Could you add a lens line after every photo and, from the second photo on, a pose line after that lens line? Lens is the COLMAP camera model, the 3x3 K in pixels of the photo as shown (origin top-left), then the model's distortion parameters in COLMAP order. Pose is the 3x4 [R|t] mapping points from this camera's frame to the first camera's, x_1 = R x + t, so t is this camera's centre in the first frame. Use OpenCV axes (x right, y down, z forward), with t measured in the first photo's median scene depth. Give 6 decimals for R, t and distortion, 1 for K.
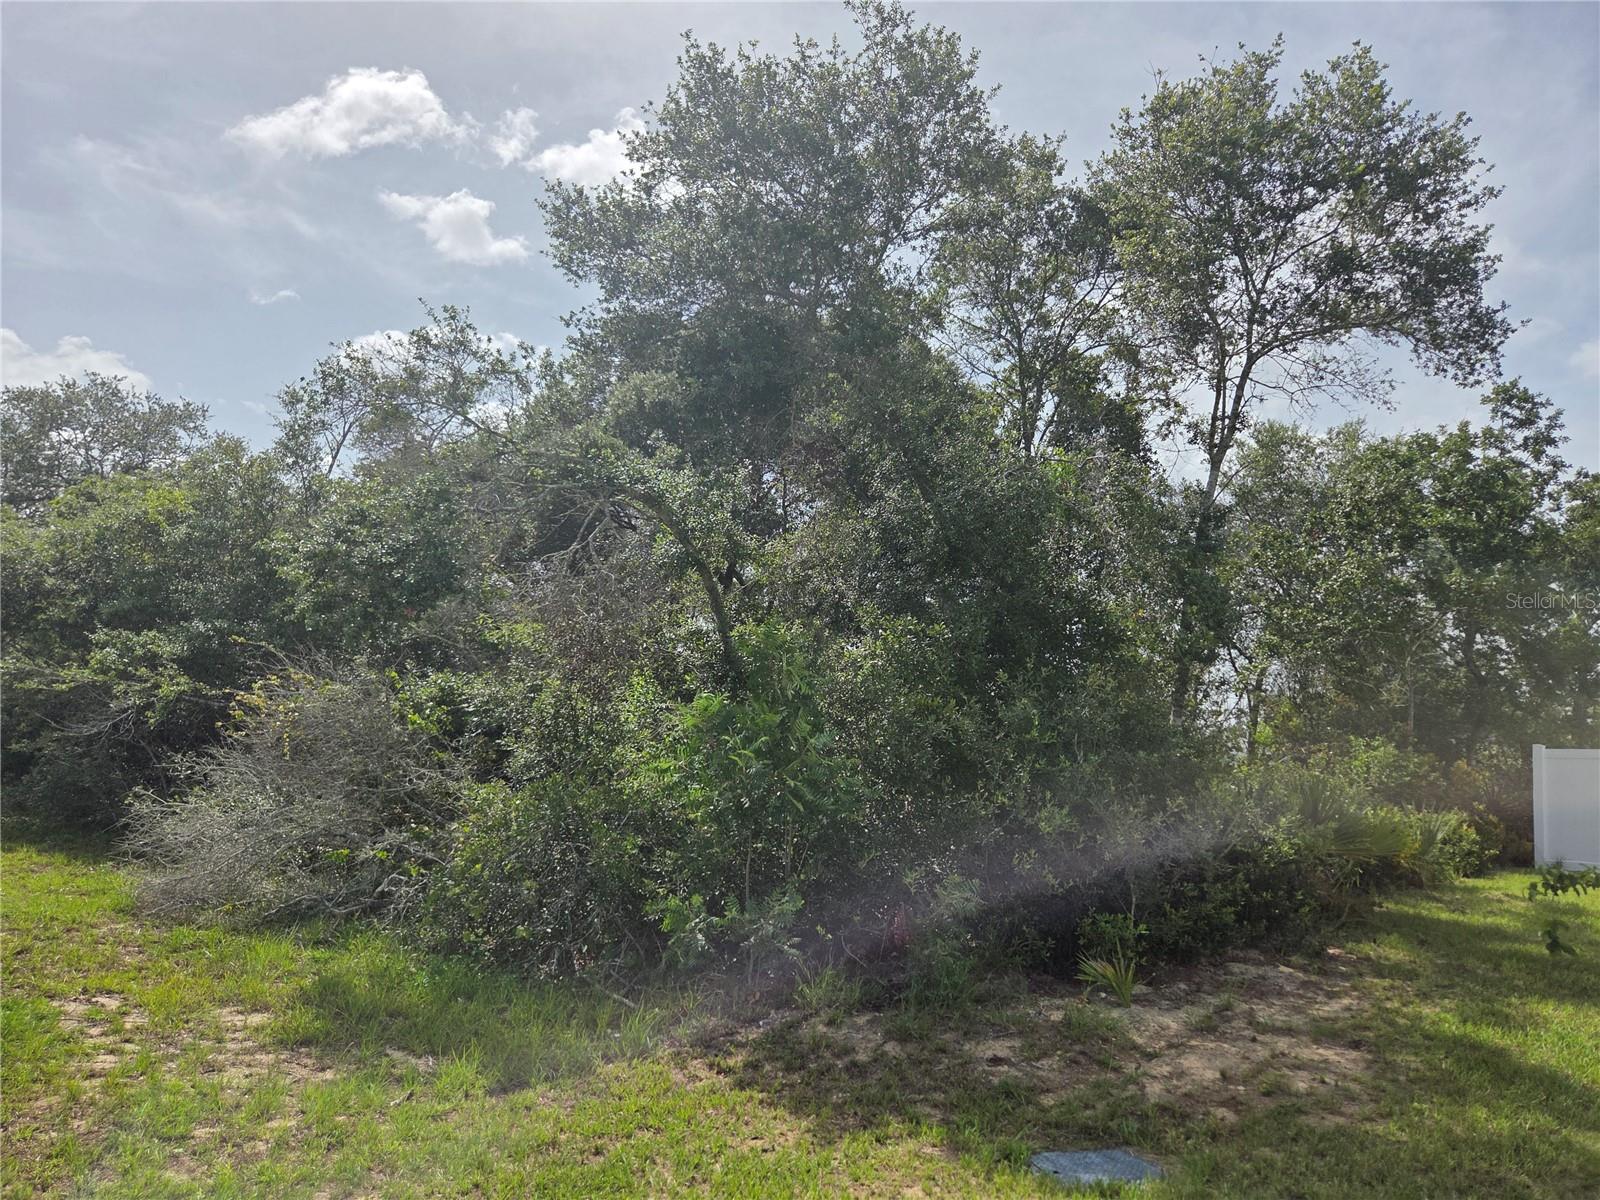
lens RADIAL K [[1083.9, 0, 800.7], [0, 1083.9, 605.4], [0, 0, 1]] dist [0.070283, -0.080524]
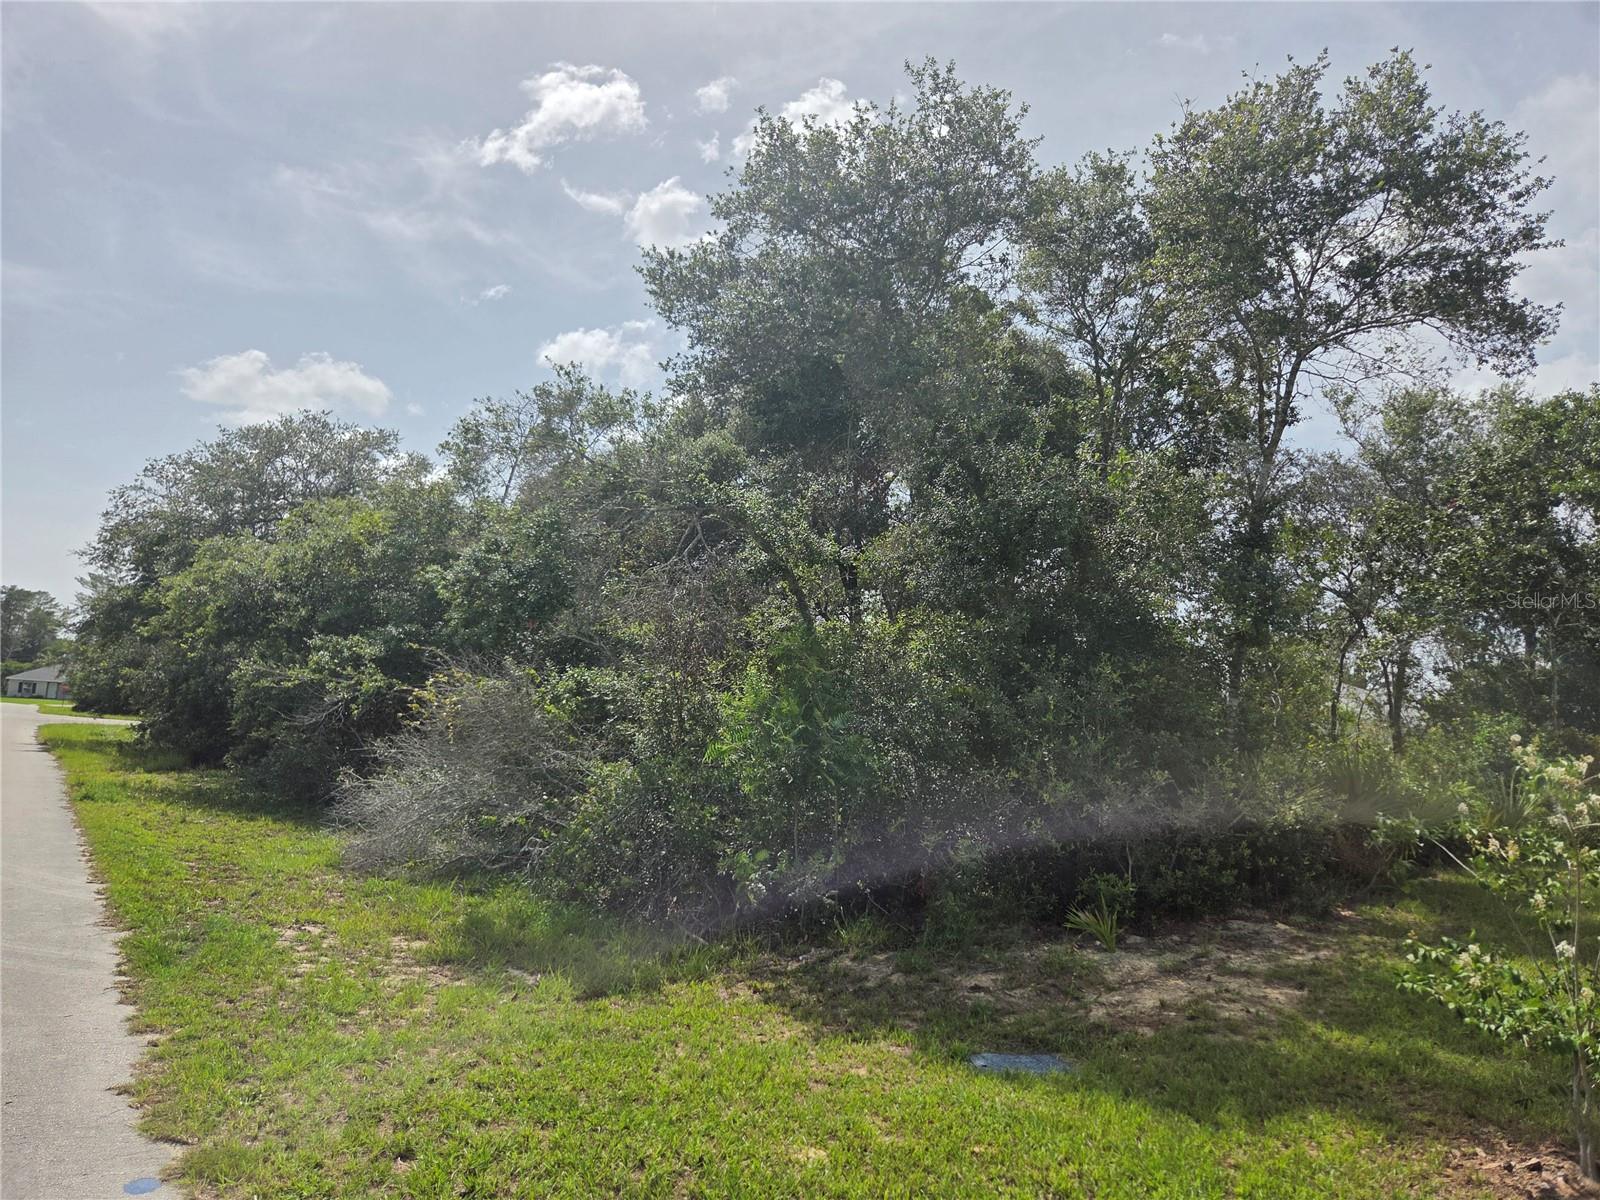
lens RADIAL K [[1081.0, 0, 797.8], [0, 1081.0, 599.7], [0, 0, 1]] dist [0.100596, -0.184624]
pose [[0.985914, -0.029351, -0.164656, 0.112564], [0.031683, 0.999431, 0.011554, -0.020861], [0.164223, -0.016608, 0.986283, -0.127520]]
